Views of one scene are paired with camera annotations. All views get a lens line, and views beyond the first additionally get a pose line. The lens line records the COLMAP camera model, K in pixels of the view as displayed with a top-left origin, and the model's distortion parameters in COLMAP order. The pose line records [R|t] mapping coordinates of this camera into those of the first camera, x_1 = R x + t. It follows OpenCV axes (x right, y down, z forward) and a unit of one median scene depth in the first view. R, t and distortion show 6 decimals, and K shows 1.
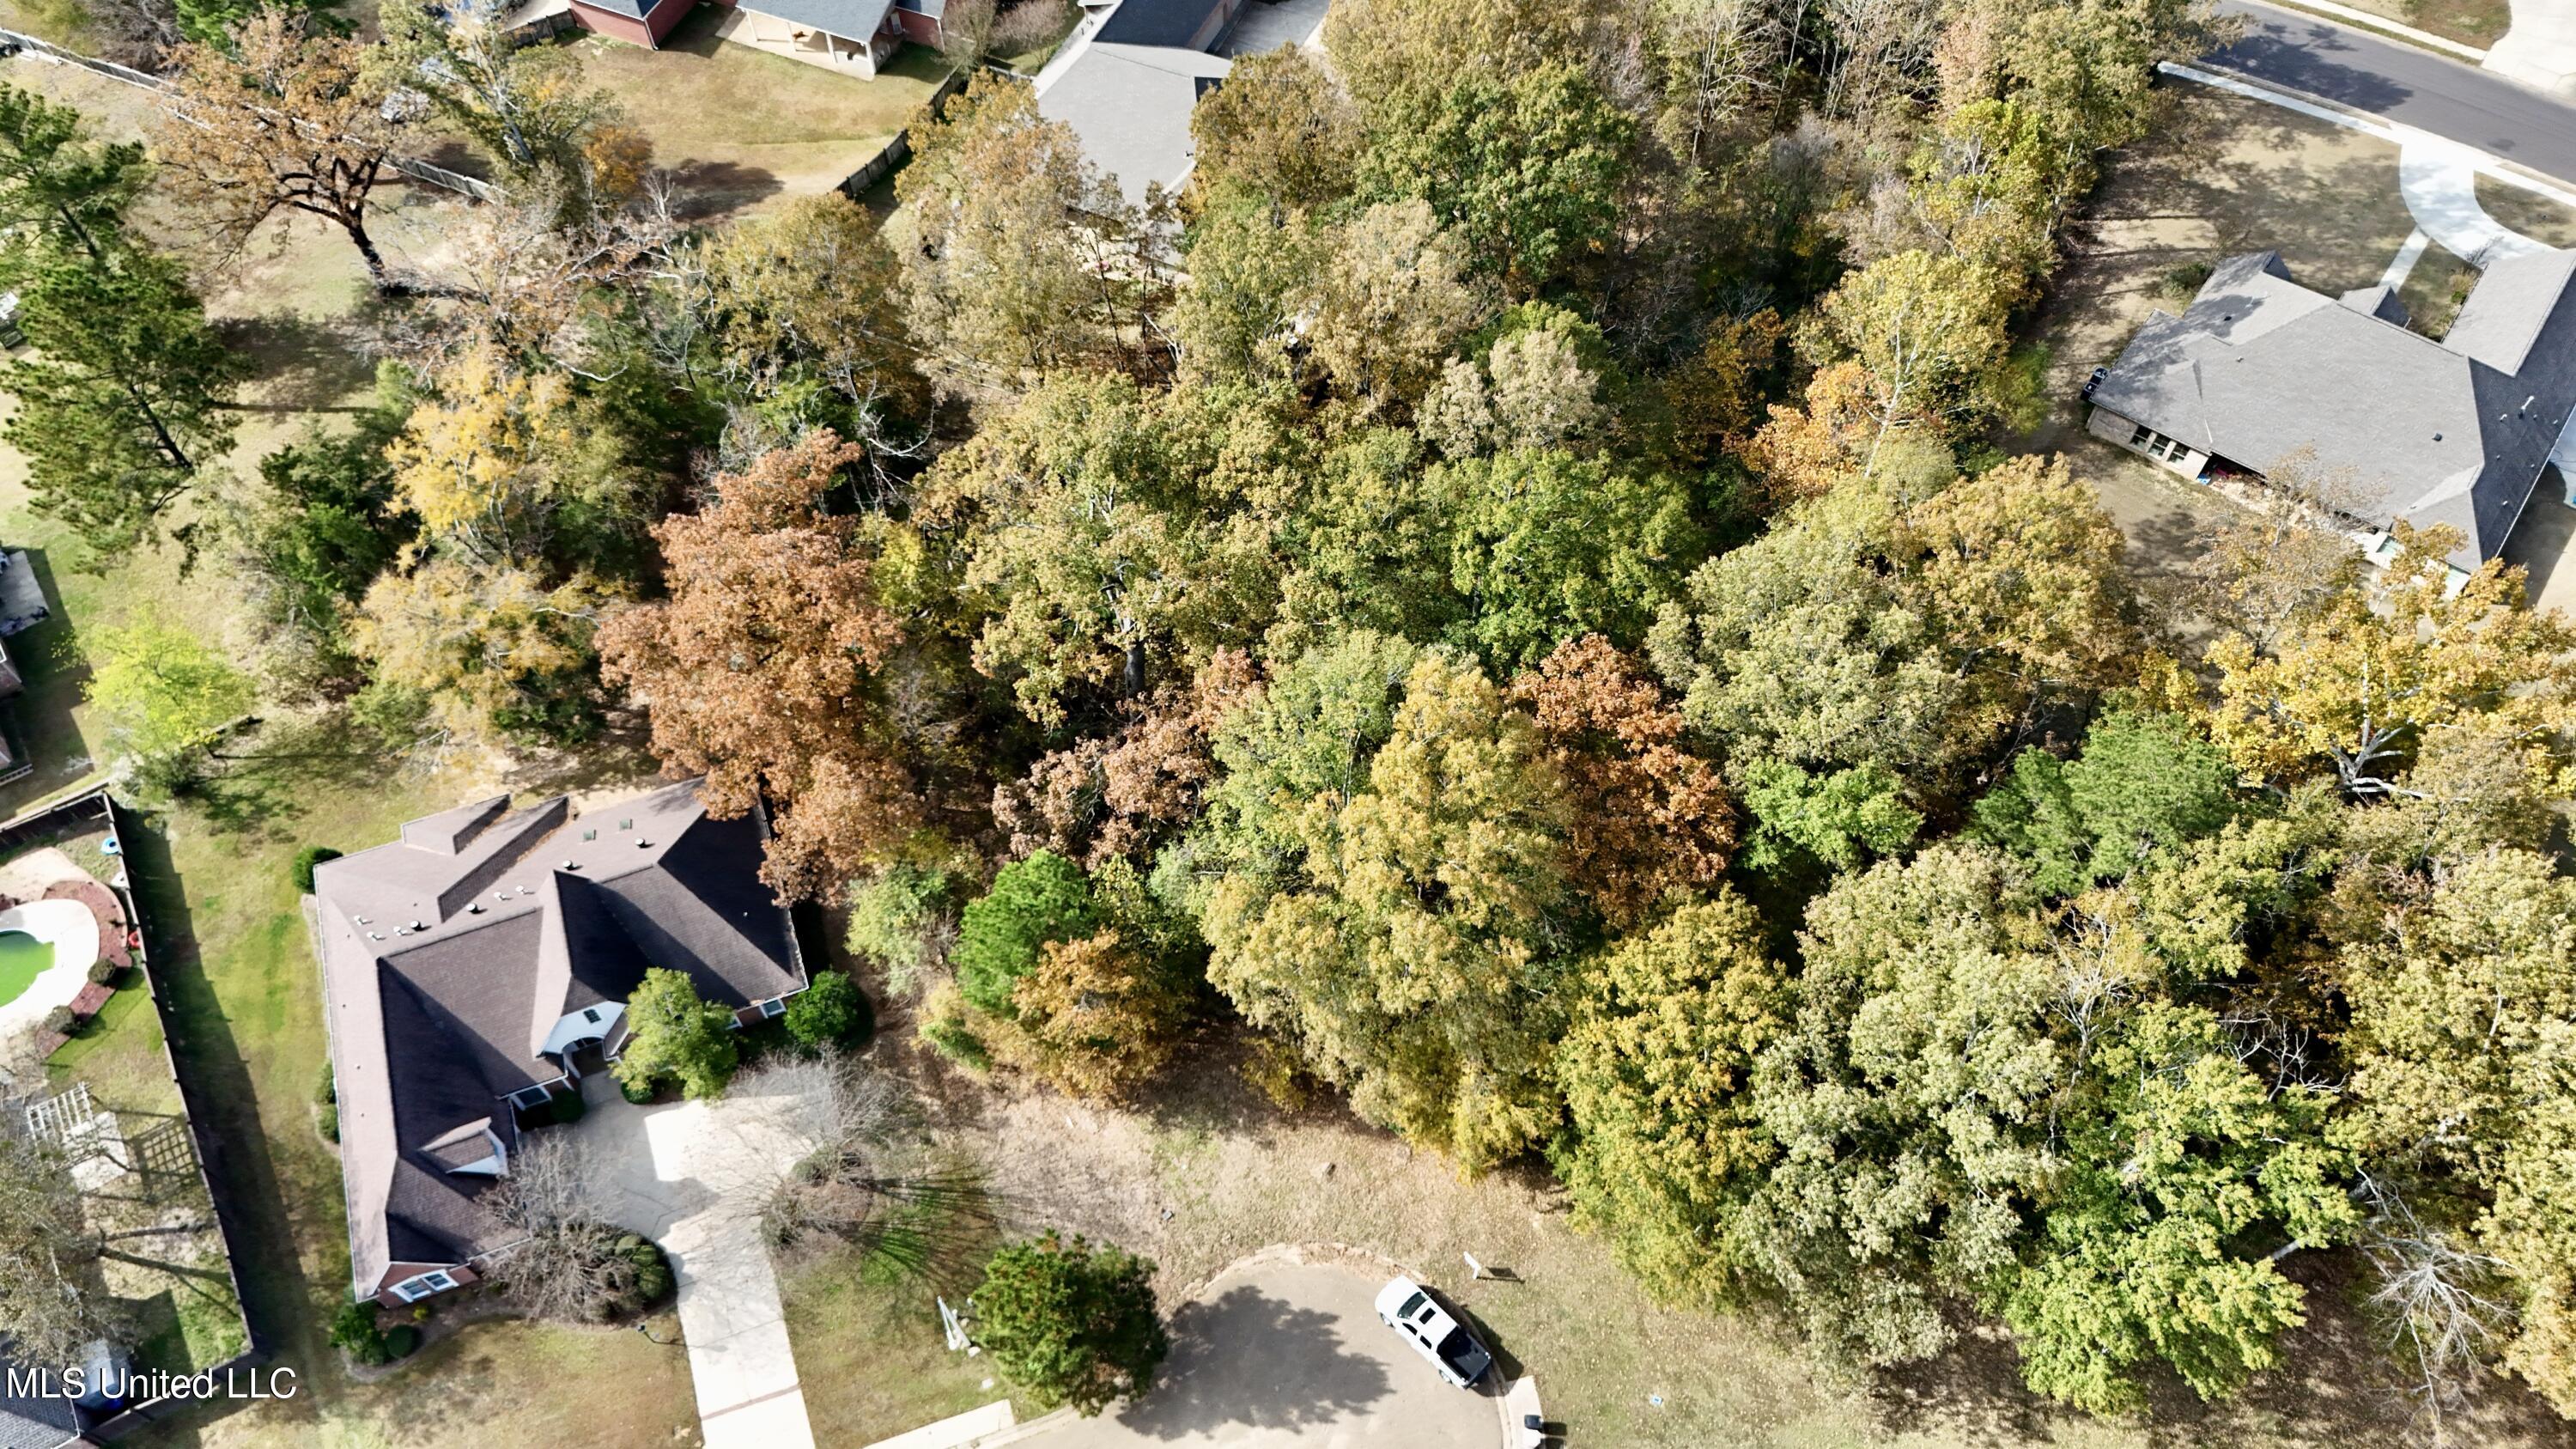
lens RADIAL K [[1949.3, 0, 1288.0], [0, 1949.3, 724.5], [0, 0, 1]] dist [0.055568, -0.003229]
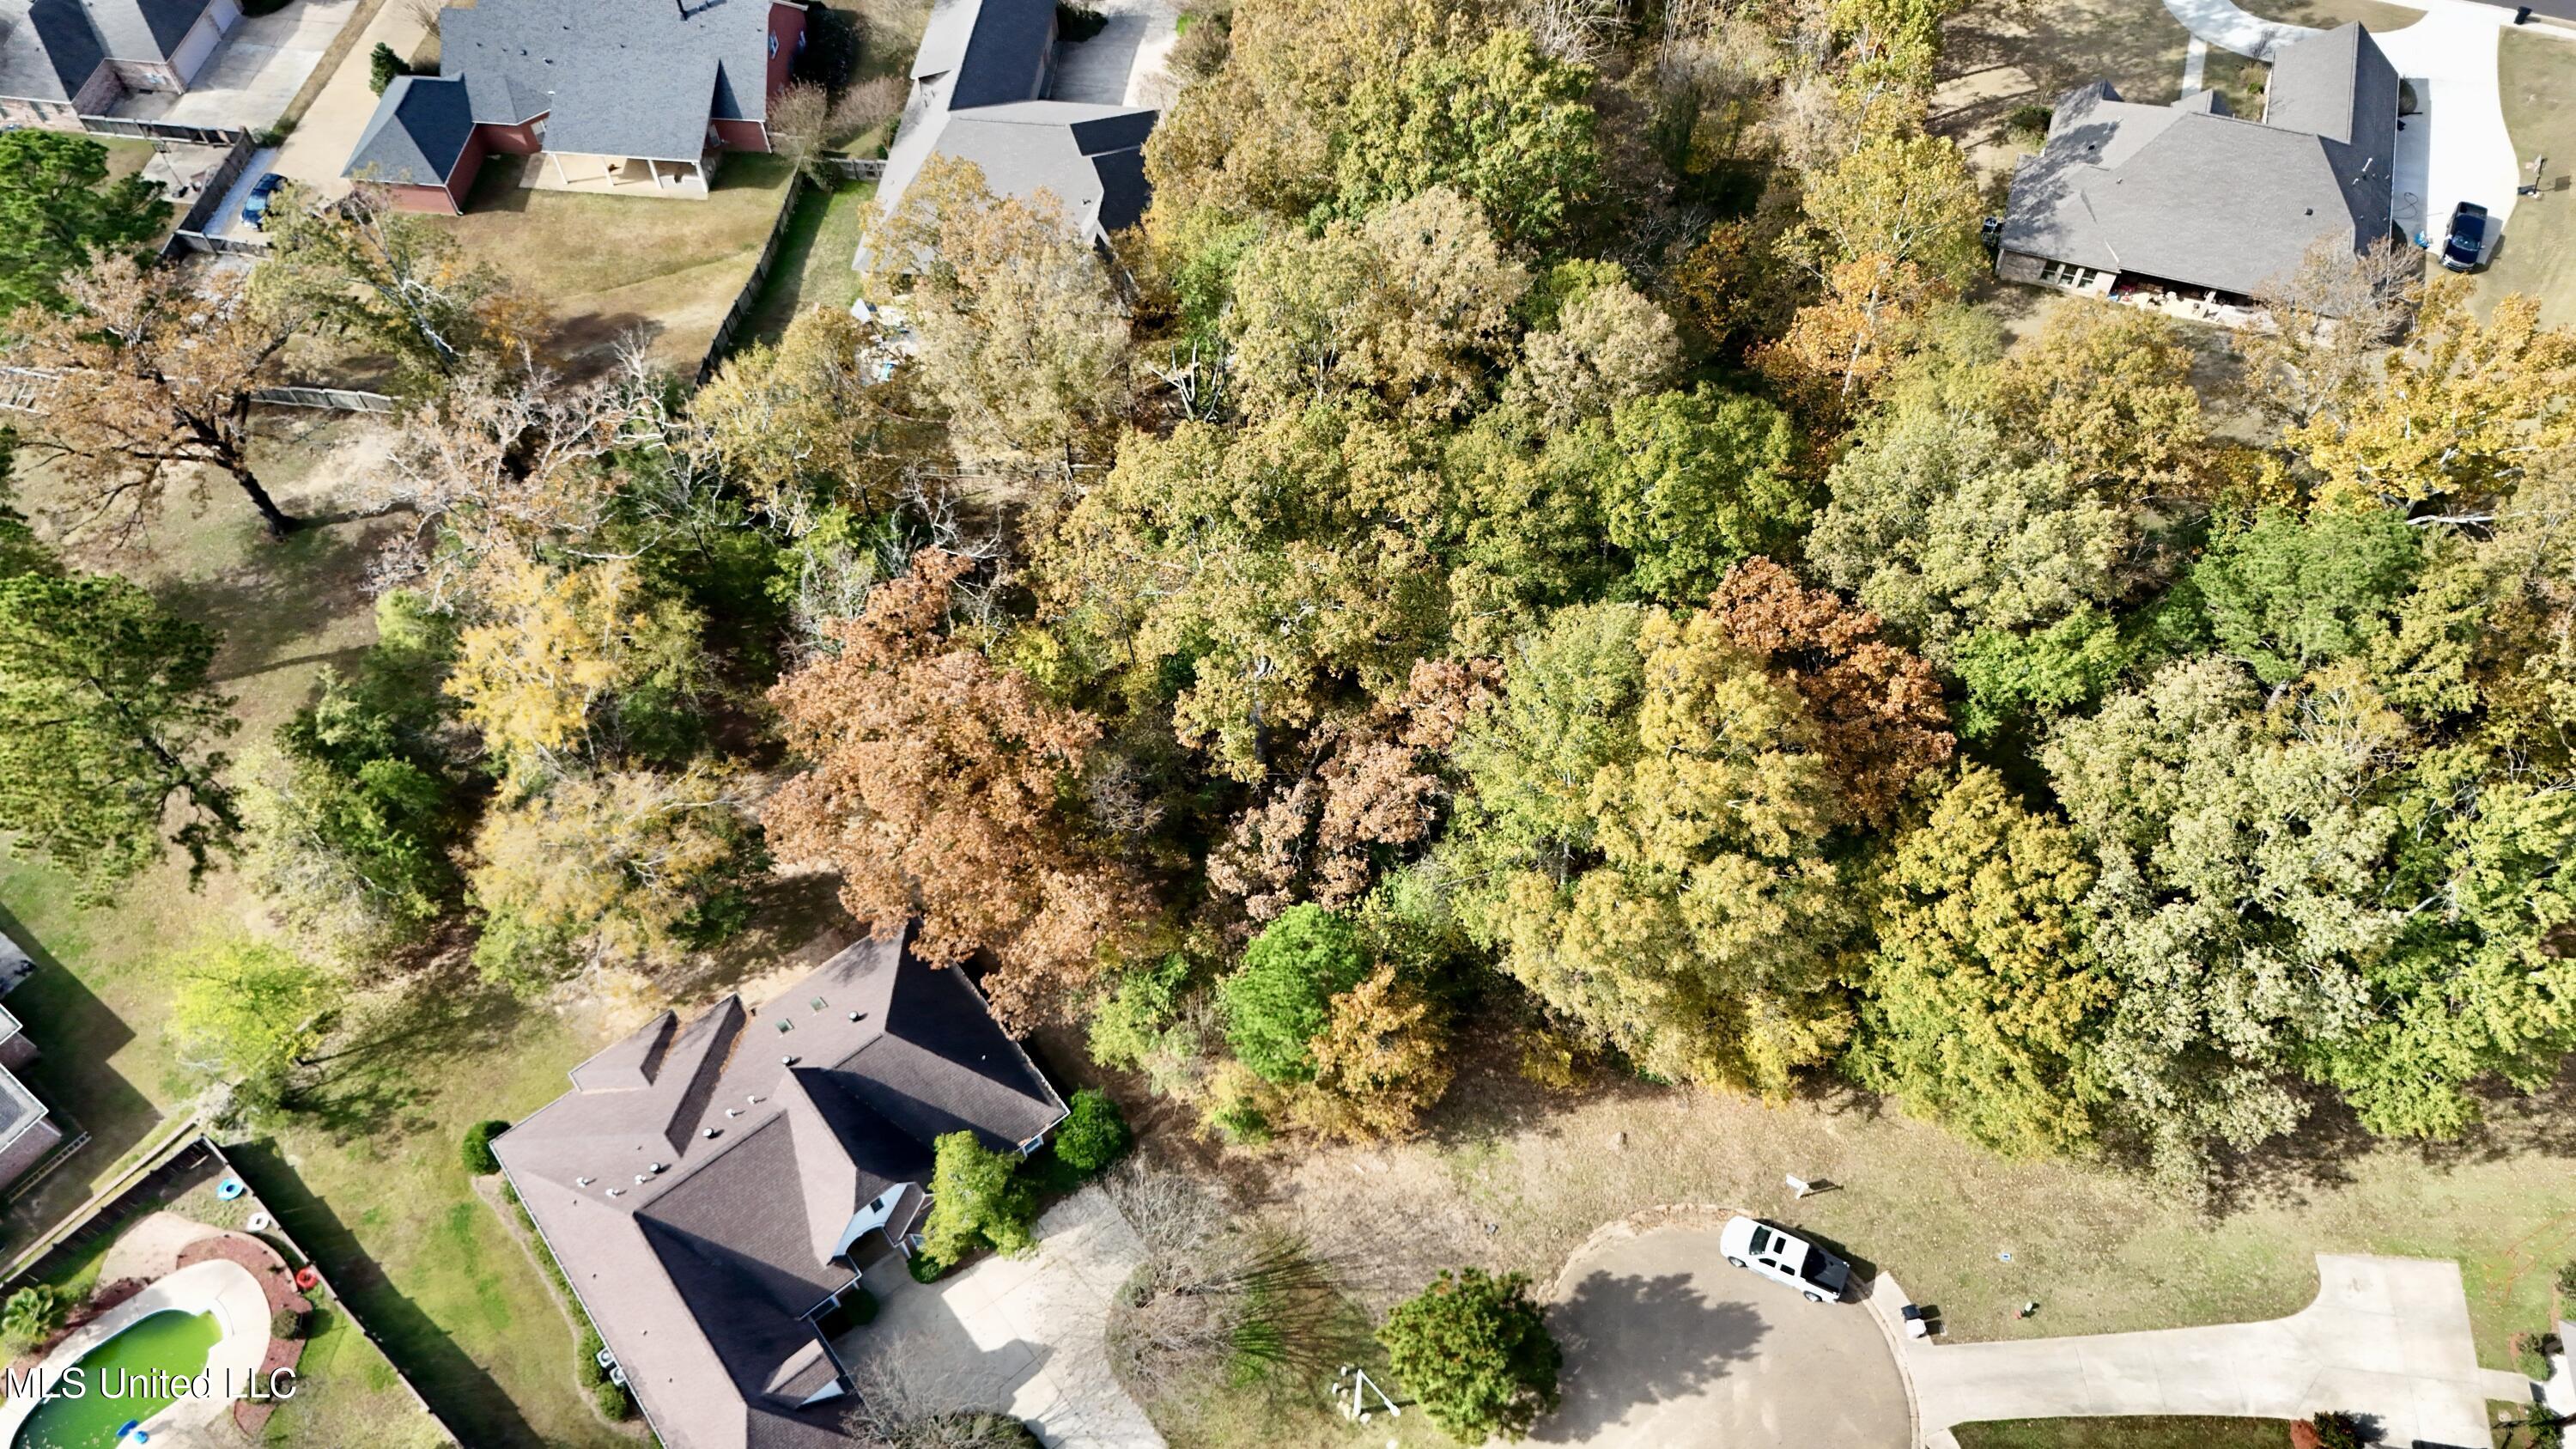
lens RADIAL K [[1949.3, 0, 1288.0], [0, 1949.3, 724.5], [0, 0, 1]] dist [0.055568, -0.003229]
pose [[0.951354, -0.253489, 0.175125, -0.271121], [0.254513, 0.966920, 0.016971, -0.040177], [-0.173634, 0.028427, 0.984400, 0.032737]]
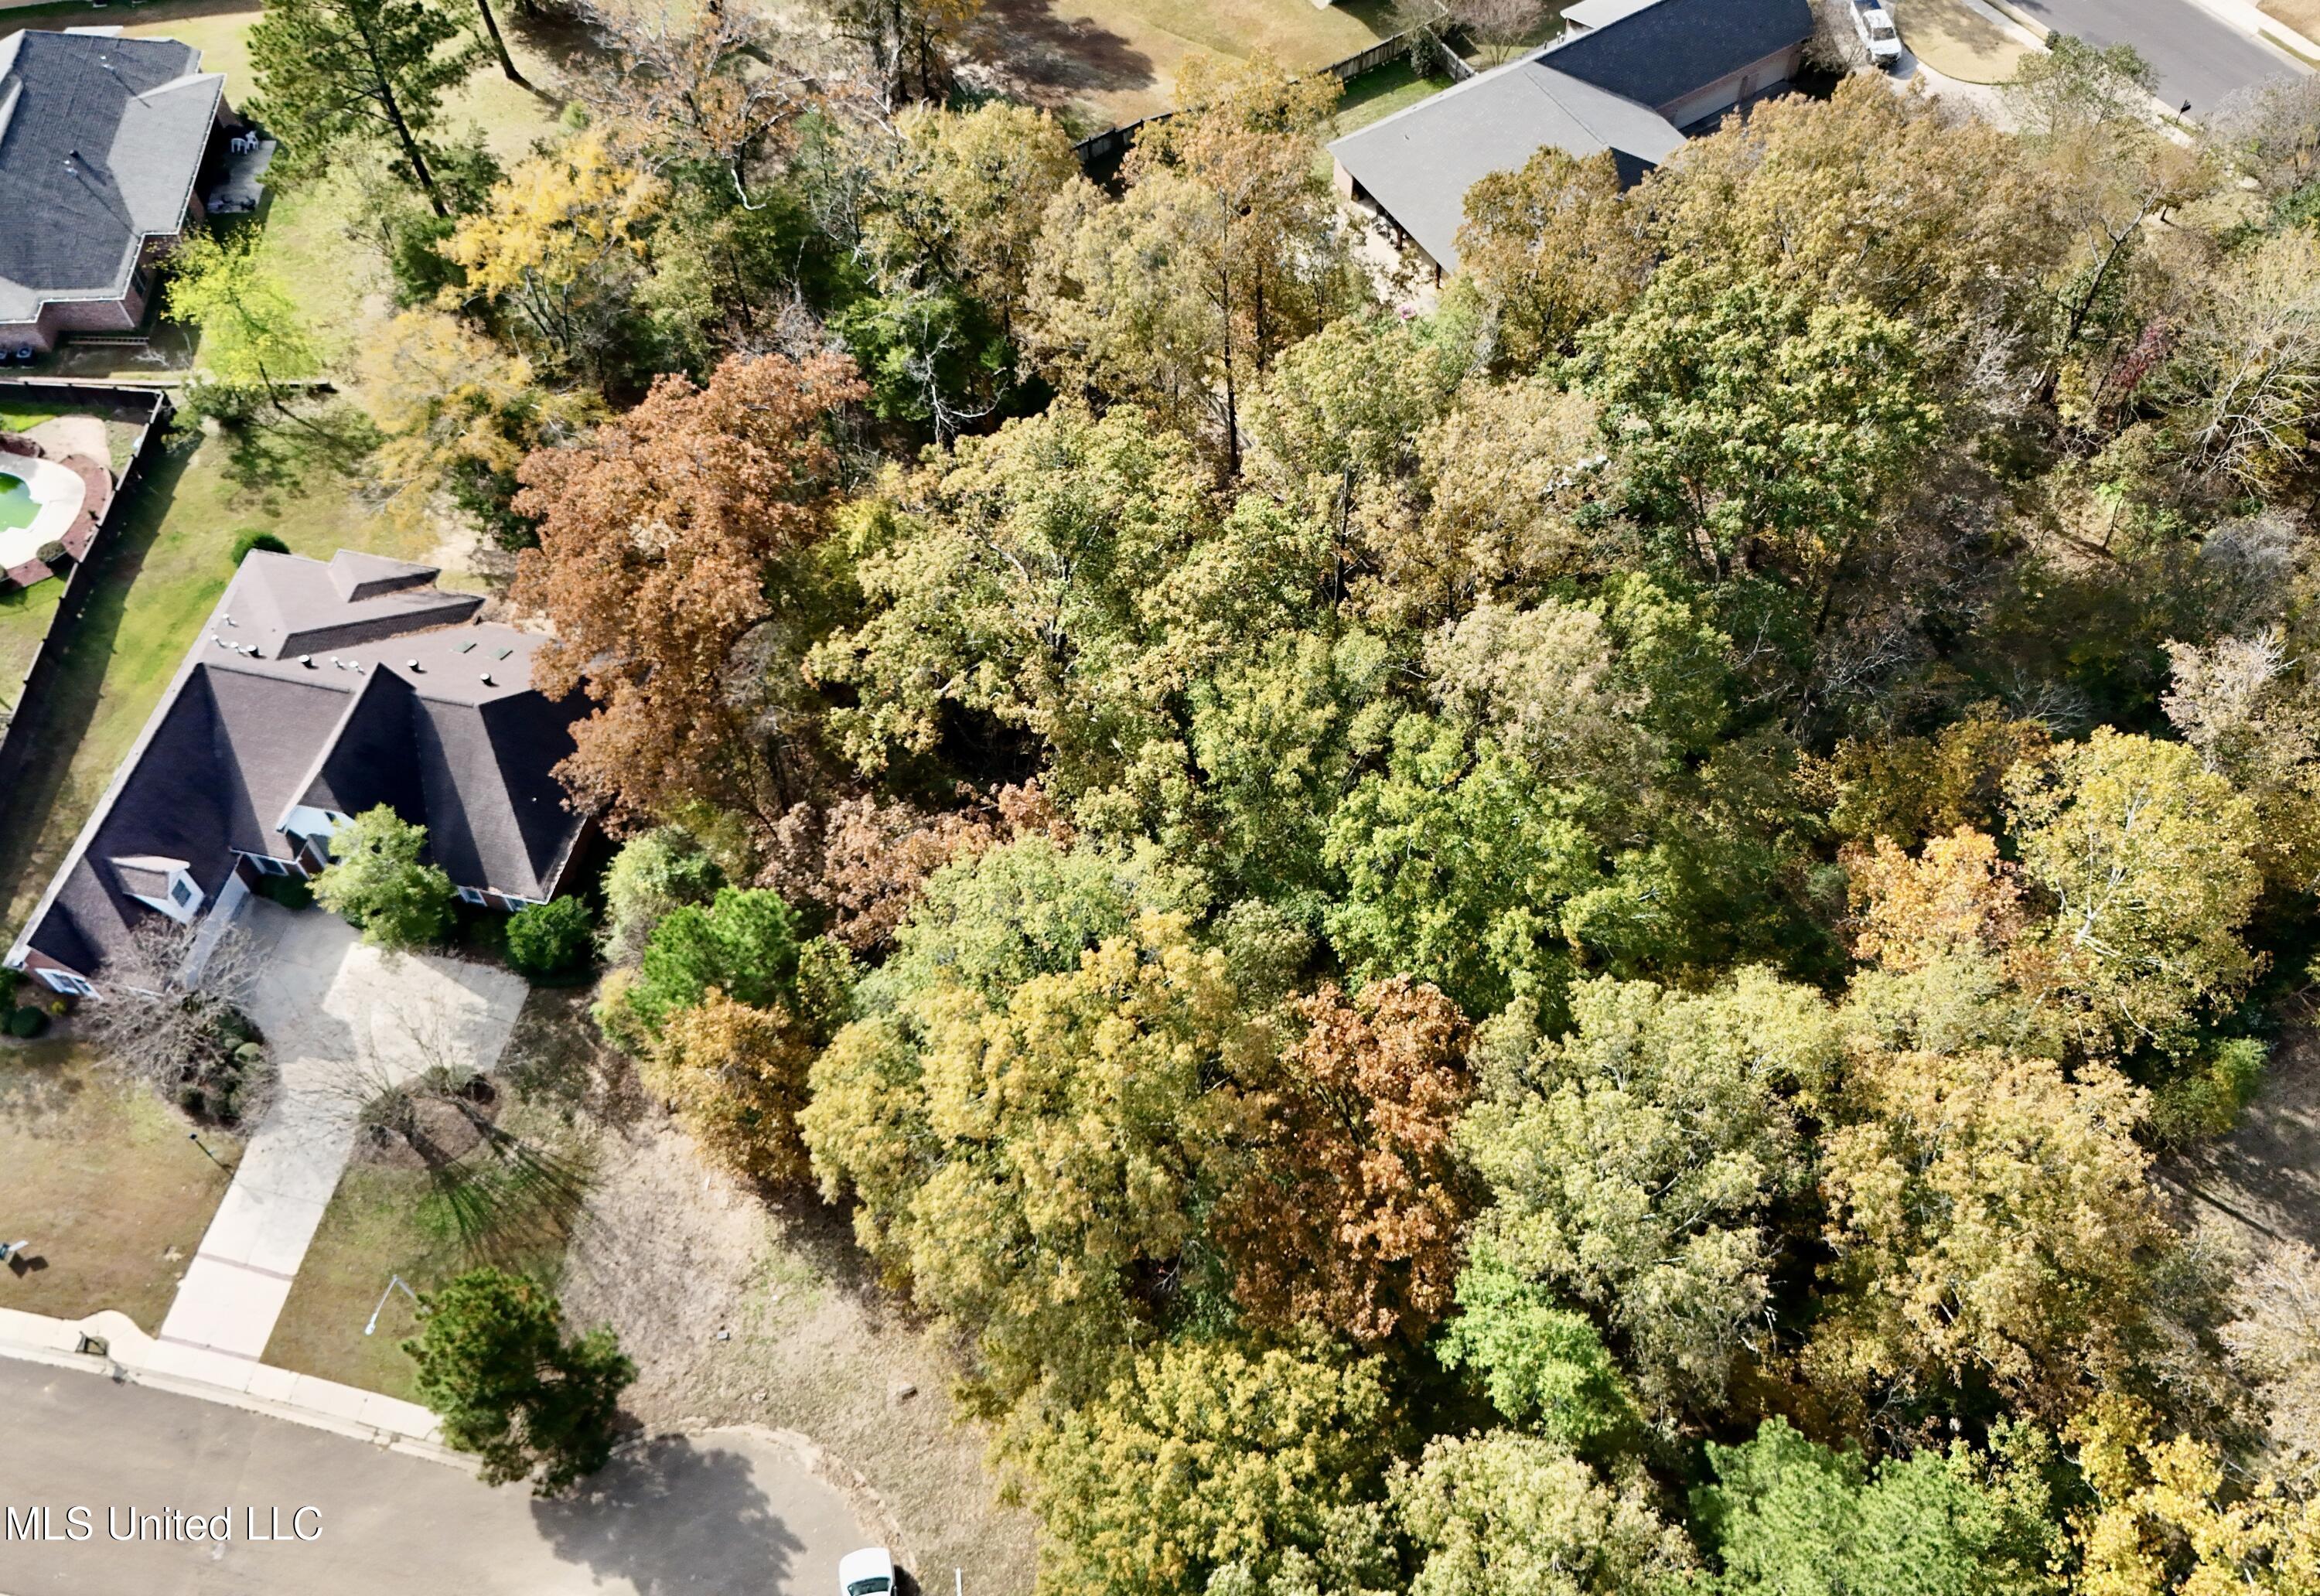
lens RADIAL K [[2248.5, 0, 1160.0], [0, 2248.5, 798.0], [0, 0, 1]] dist [0.078389, 0.005320]
pose [[0.827272, 0.466624, -0.312862, 0.302464], [-0.456334, 0.882952, 0.110253, -0.157886], [0.327689, 0.051561, 0.943378, 0.107988]]
